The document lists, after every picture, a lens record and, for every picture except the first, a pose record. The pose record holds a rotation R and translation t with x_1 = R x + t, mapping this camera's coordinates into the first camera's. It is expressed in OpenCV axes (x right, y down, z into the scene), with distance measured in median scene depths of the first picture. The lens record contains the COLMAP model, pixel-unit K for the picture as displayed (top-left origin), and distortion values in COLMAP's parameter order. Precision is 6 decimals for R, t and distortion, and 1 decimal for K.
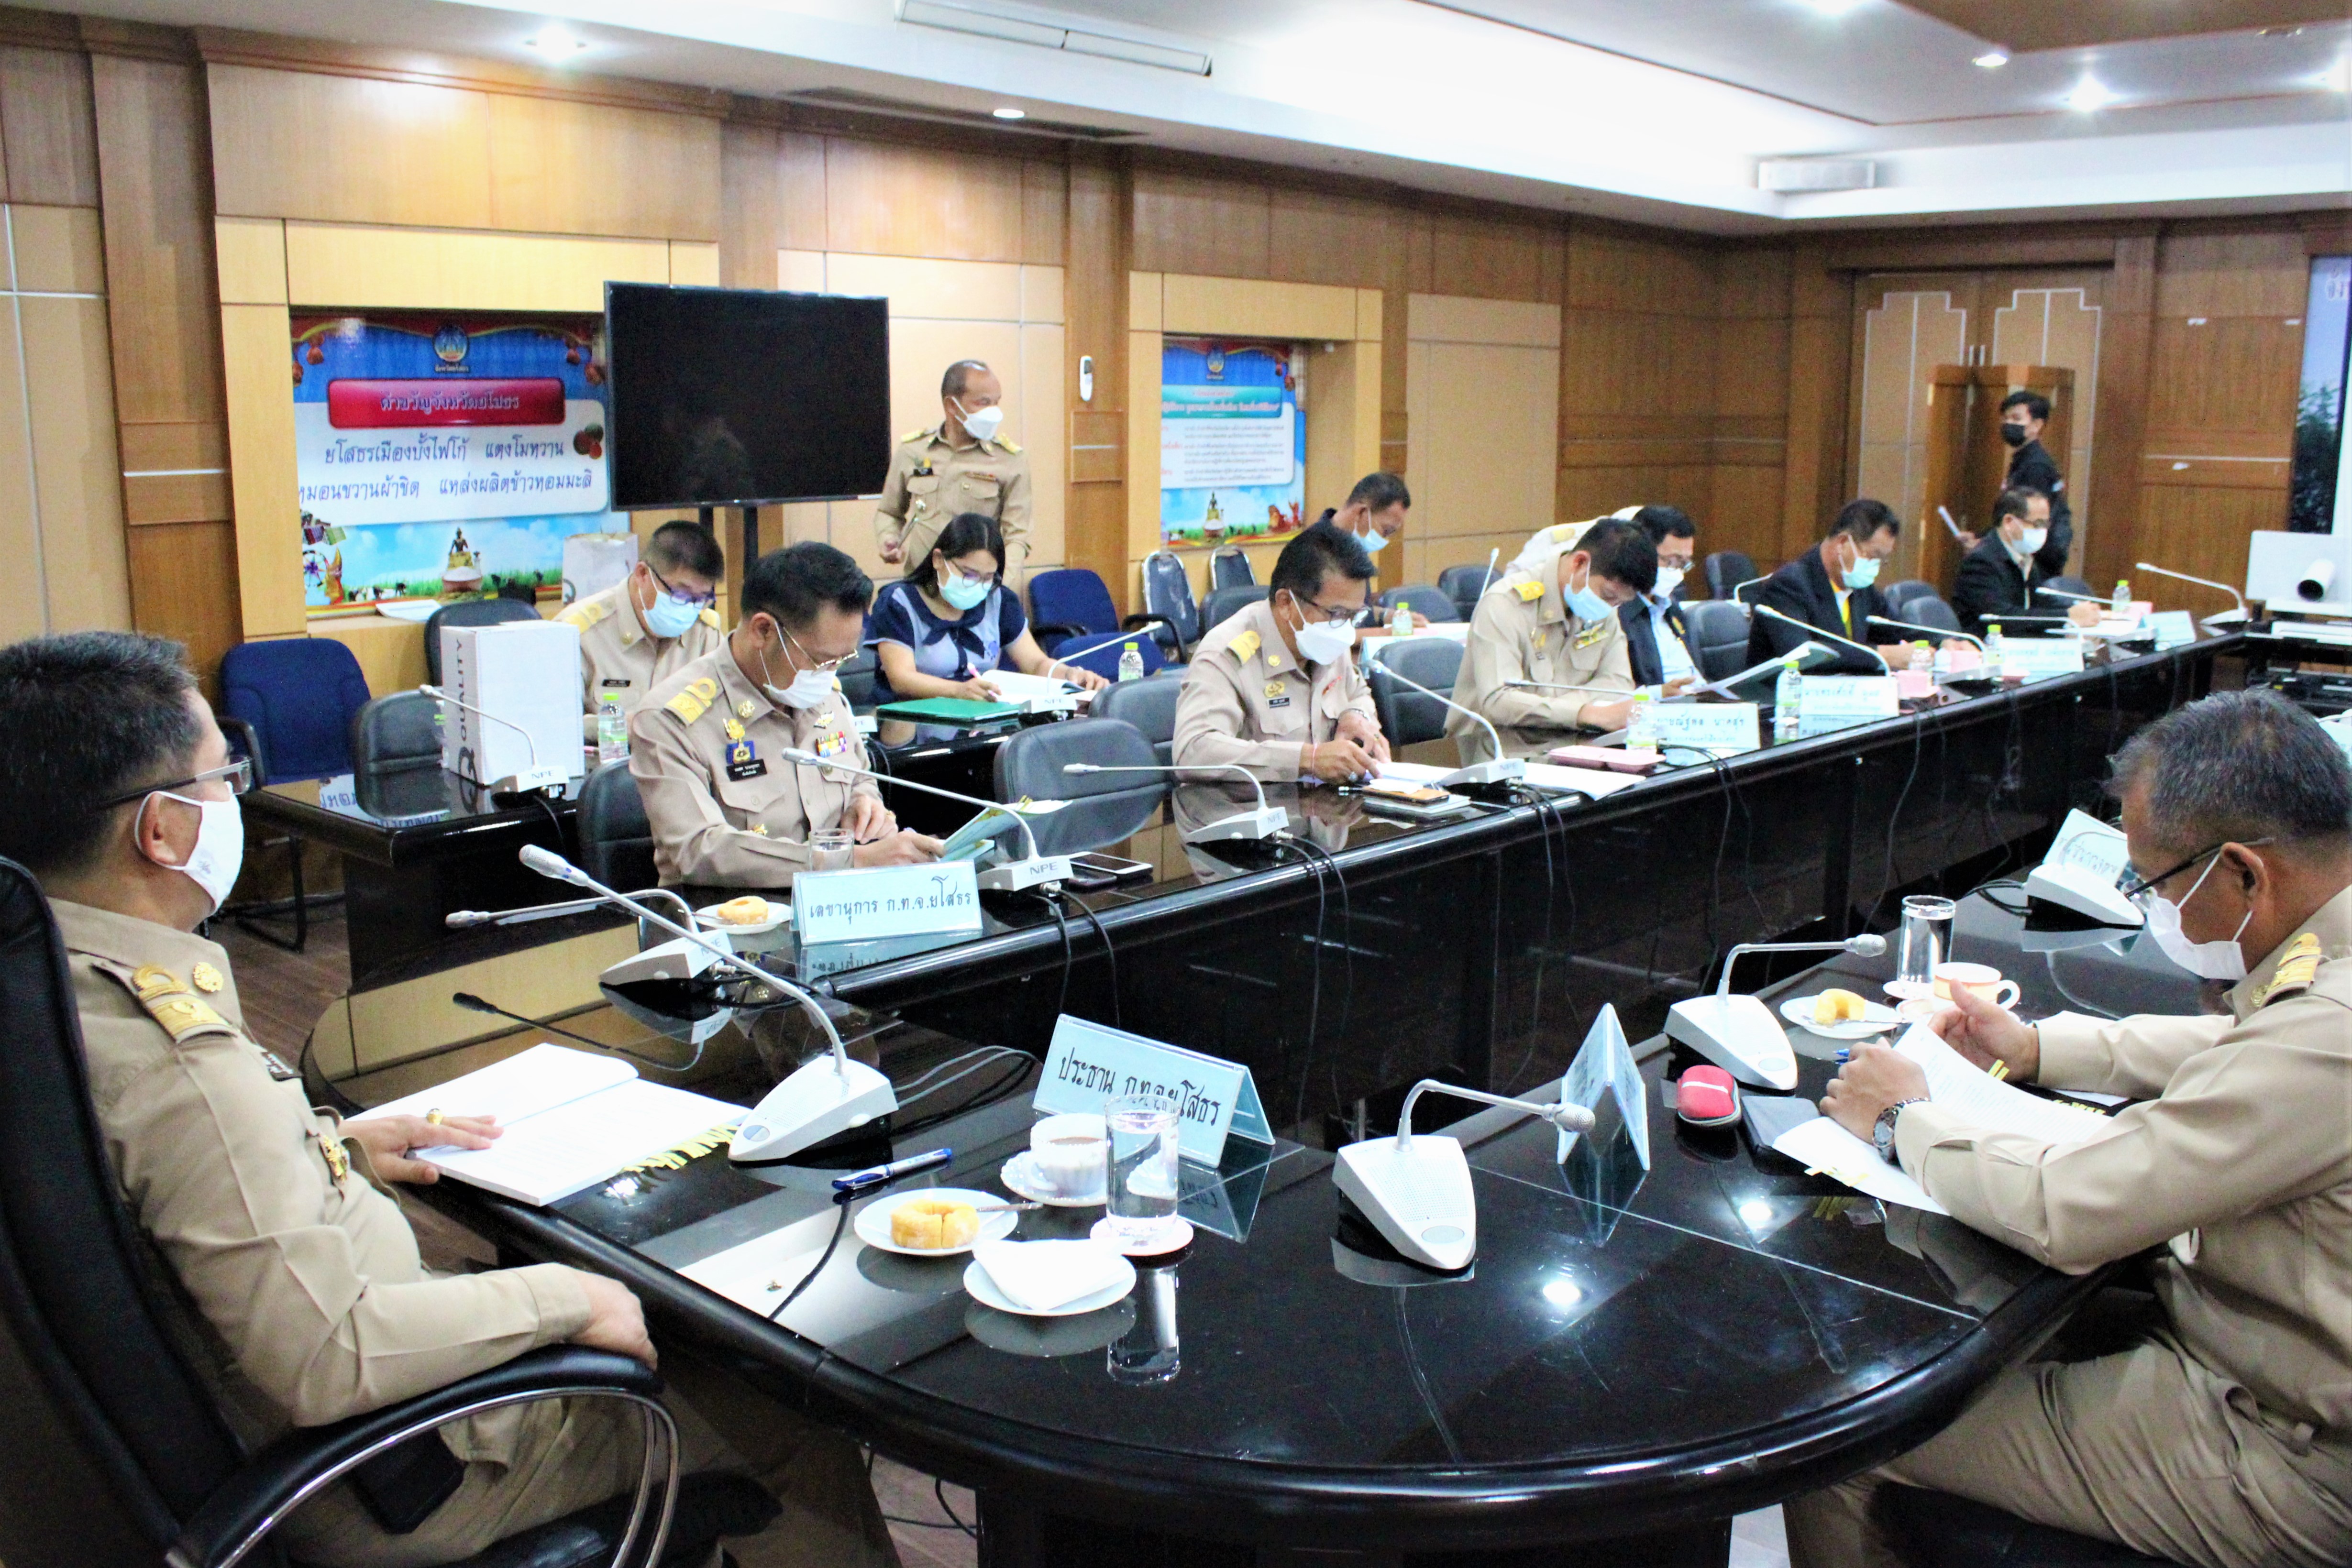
lens RADIAL K [[2056.2, 0, 1176.0], [0, 2056.2, 784.0], [0, 0, 1]] dist [0.003238, 0.004223]
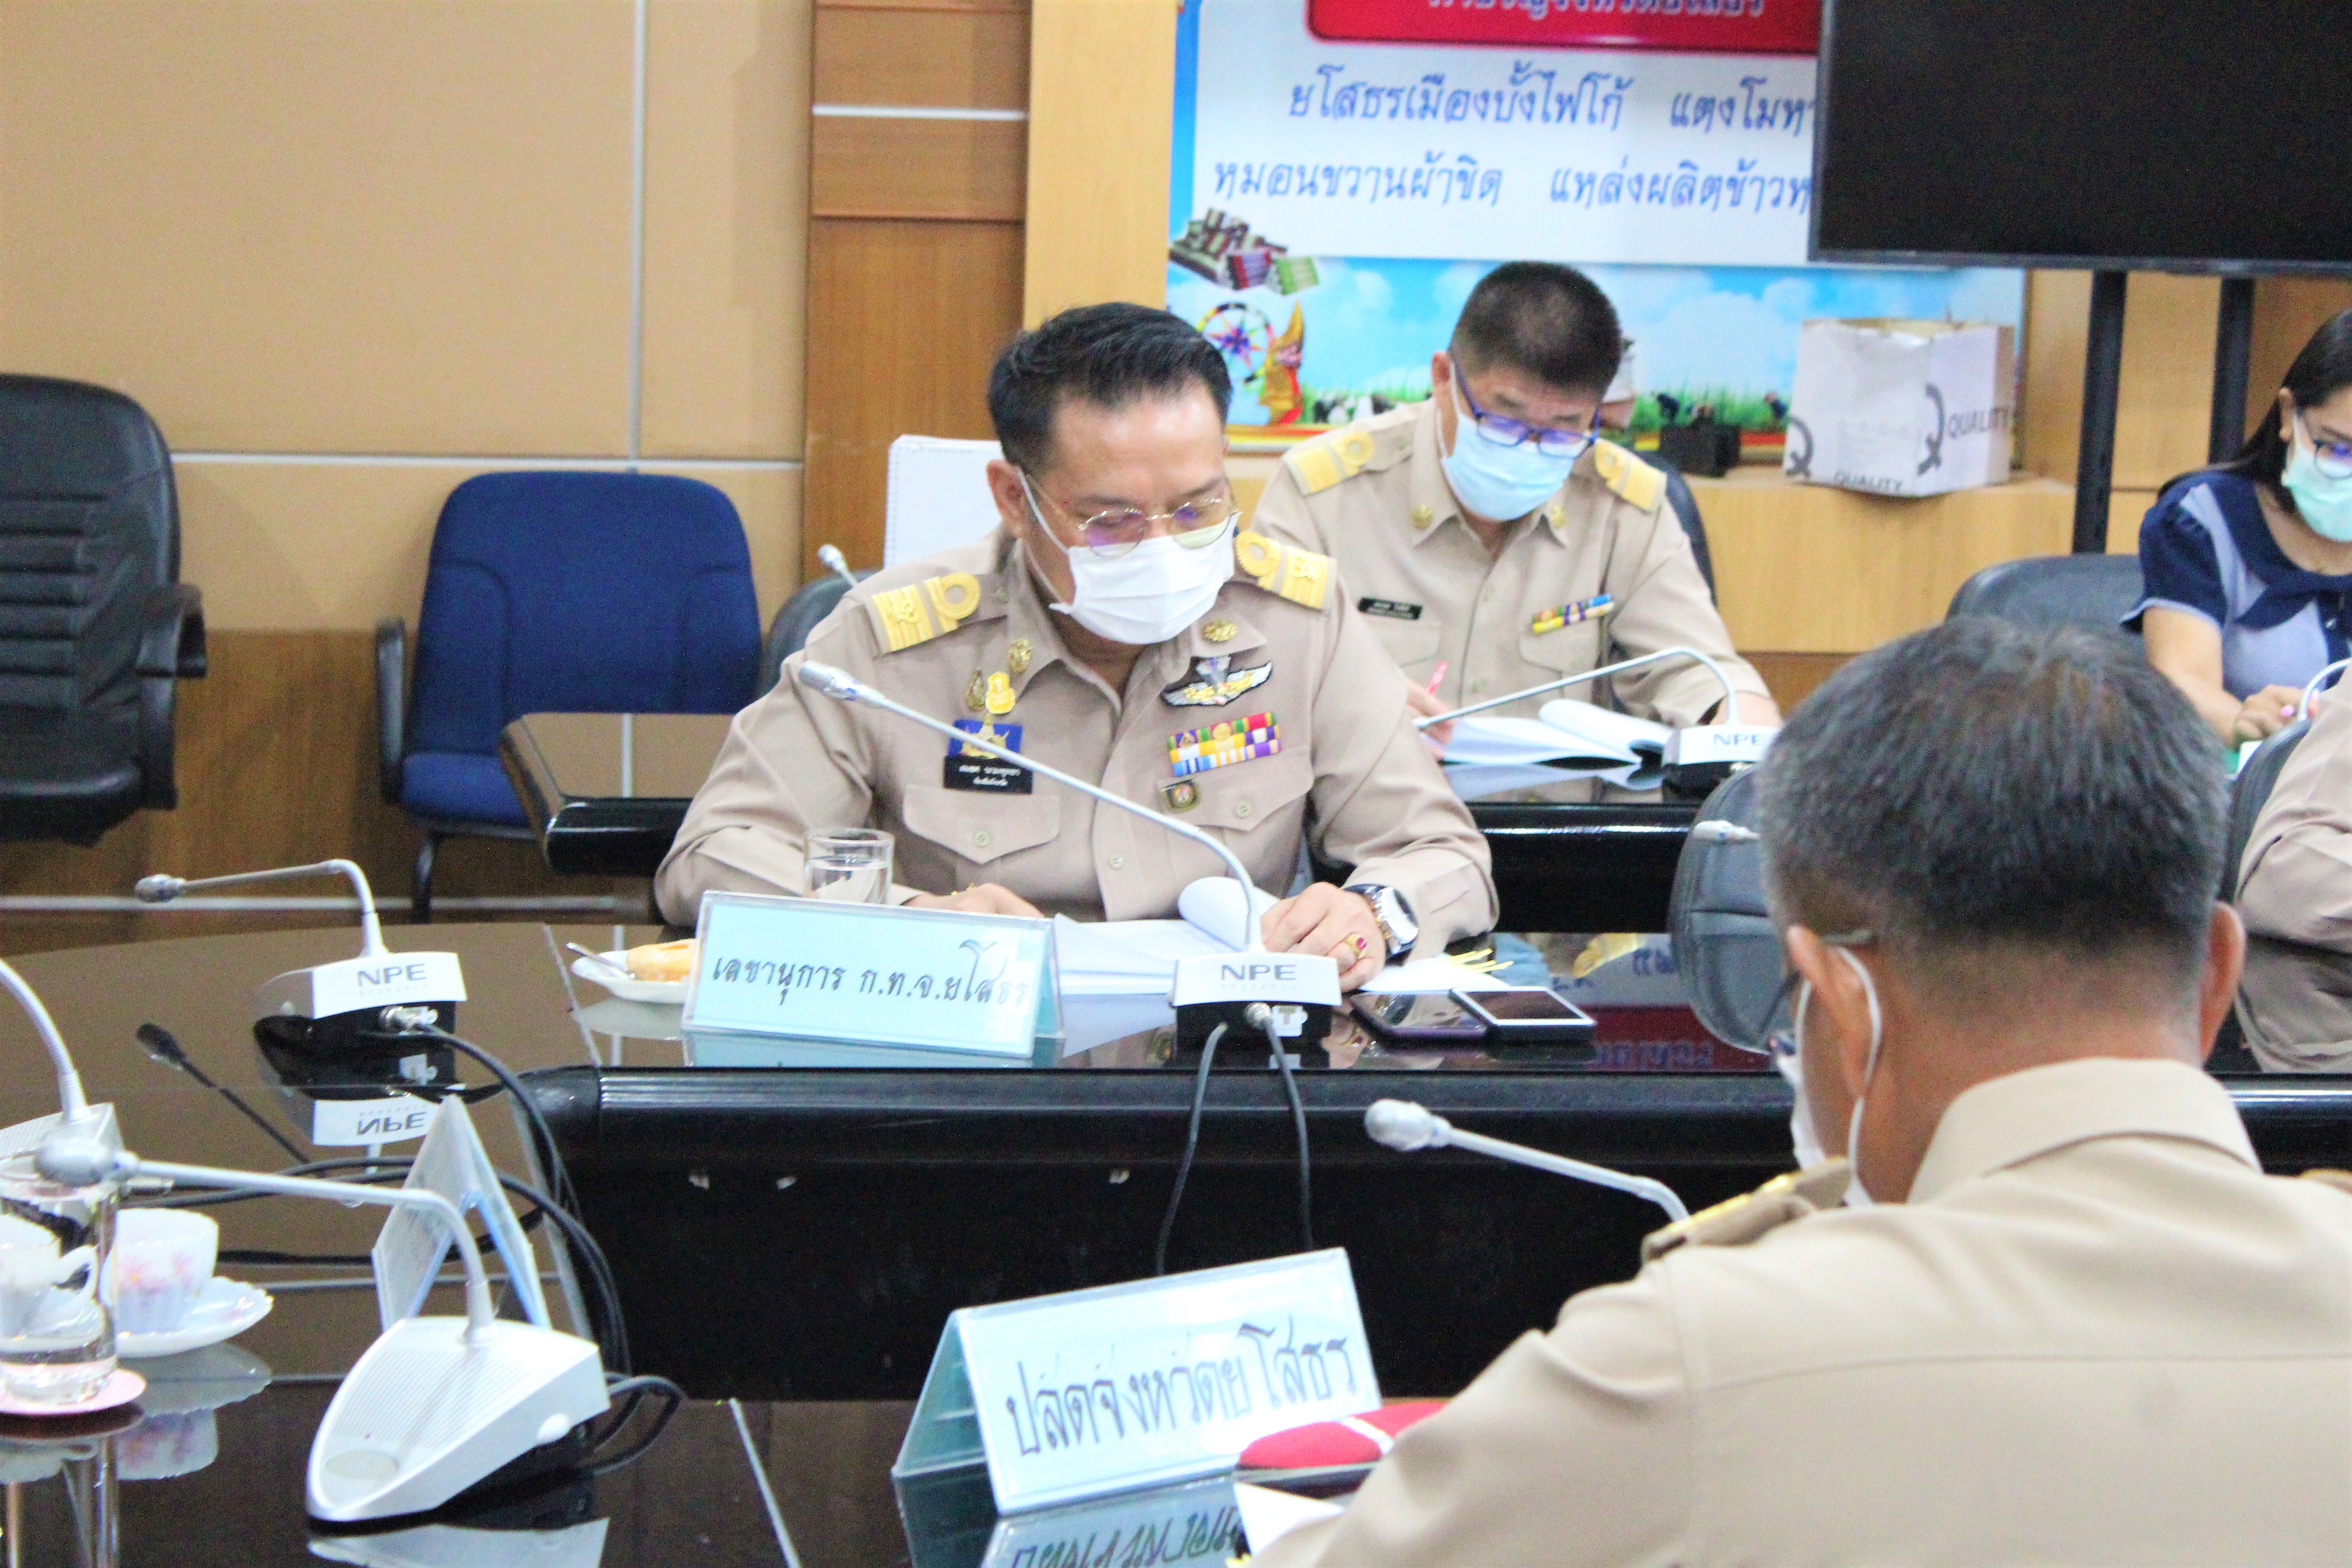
lens RADIAL K [[5999.4, 0, 1176.0], [0, 5999.4, 784.0], [0, 0, 1]] dist [0.029431, -0.272444]
pose [[0.790429, 0.117108, -0.601256, 0.378709], [-0.153845, 0.988046, -0.009805, 0.006861], [0.592920, 0.100251, 0.798997, -0.059824]]
